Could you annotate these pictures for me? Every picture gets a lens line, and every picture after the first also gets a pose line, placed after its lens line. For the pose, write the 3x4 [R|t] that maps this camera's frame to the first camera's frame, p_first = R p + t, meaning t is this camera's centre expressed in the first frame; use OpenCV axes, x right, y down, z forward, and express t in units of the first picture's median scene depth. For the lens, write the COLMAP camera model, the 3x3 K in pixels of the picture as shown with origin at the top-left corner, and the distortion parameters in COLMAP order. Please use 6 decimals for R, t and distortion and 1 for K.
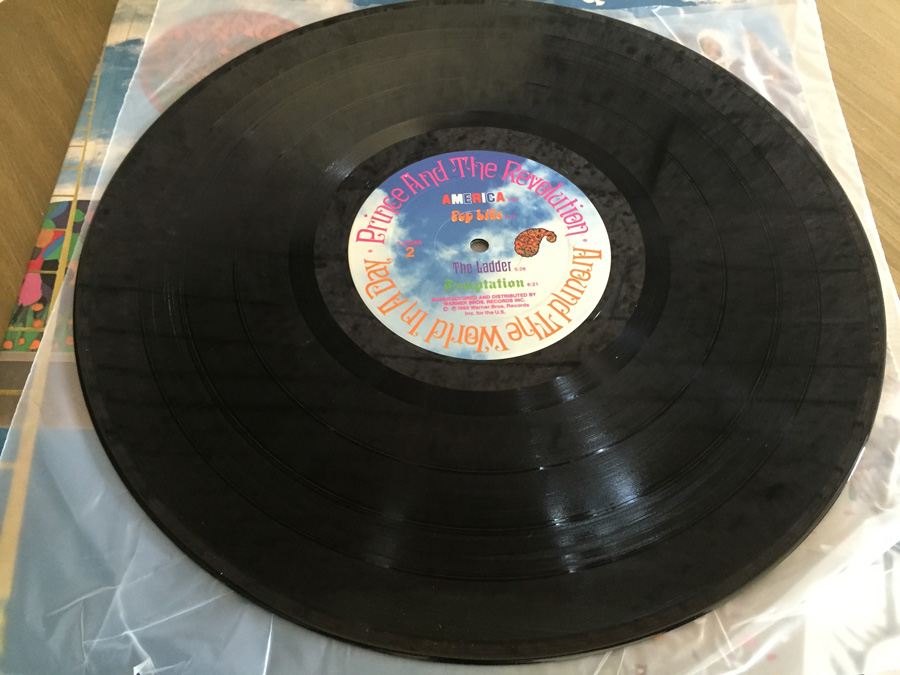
lens RADIAL K [[767.2, 0, 451.8], [0, 767.2, 337.0], [0, 0, 1]] dist [0.048031, -0.013673]
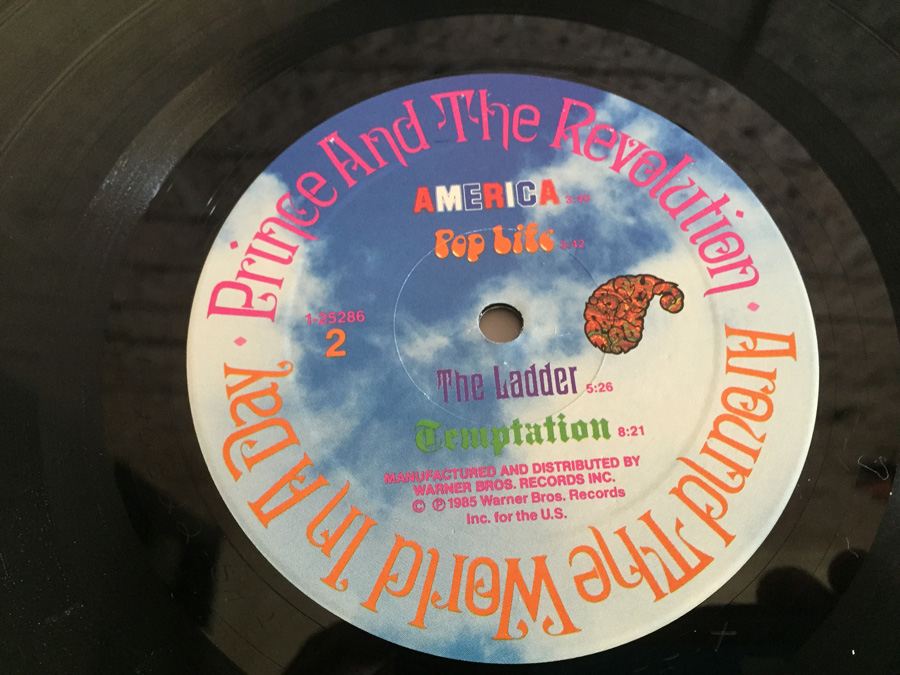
lens RADIAL K [[767.2, 0, 454.1], [0, 767.2, 335.6], [0, 0, 1]] dist [0.048031, -0.013673]
pose [[0.999931, -0.006408, -0.009815, 0.014537], [0.007967, 0.985742, 0.168075, -0.184896], [0.008598, -0.168141, 0.985725, 0.589006]]
